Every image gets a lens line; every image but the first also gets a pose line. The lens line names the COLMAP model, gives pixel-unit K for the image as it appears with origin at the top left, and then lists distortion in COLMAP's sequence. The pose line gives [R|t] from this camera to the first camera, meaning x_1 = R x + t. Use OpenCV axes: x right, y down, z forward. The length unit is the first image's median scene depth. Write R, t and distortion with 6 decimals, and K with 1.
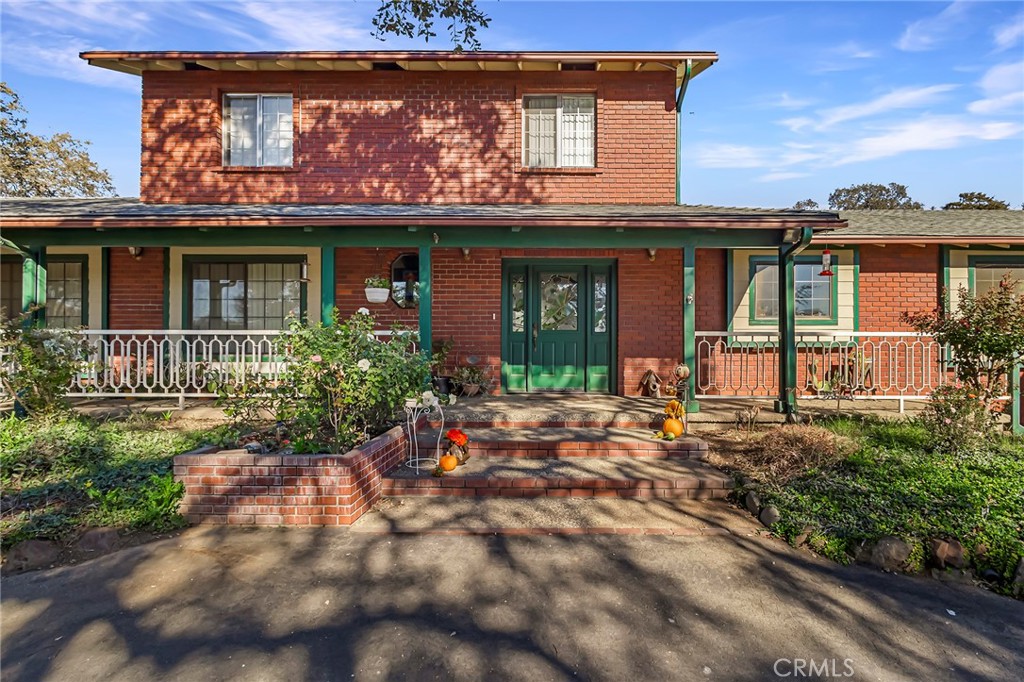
lens RADIAL K [[480.5, 0, 507.4], [0, 480.5, 339.0], [0, 0, 1]] dist [0.000789, 0.000096]
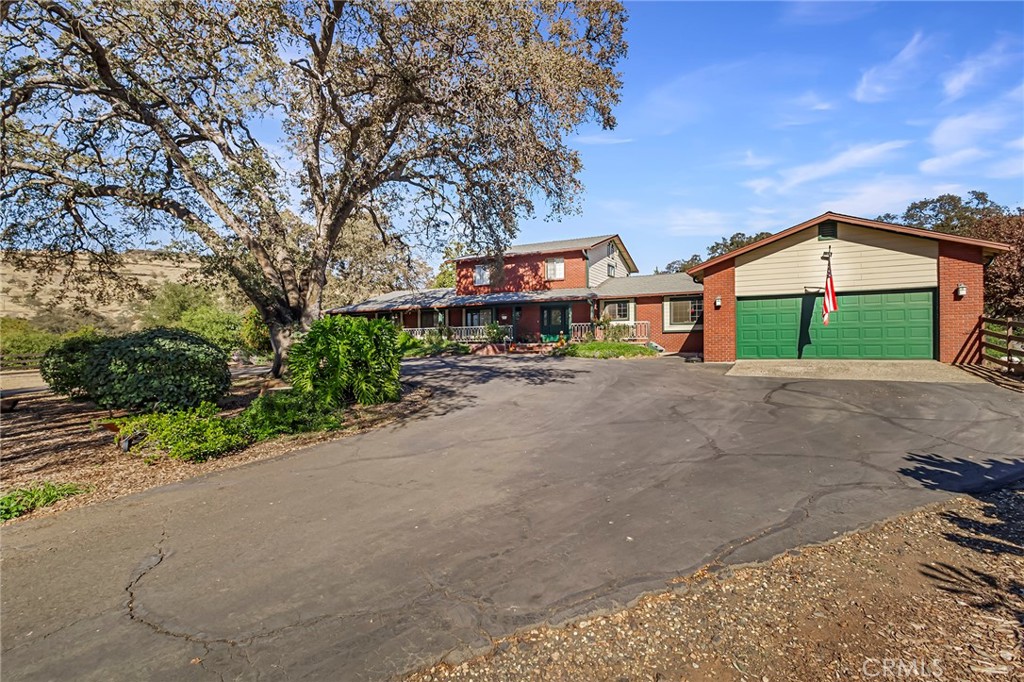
lens RADIAL K [[480.5, 0, 515.2], [0, 480.5, 340.5], [0, 0, 1]] dist [0.000789, 0.000096]
pose [[0.901662, -0.012176, -0.432271, 1.398843], [0.014651, 0.999890, 0.002394, 0.089974], [0.432194, -0.008492, 0.901741, -2.384377]]
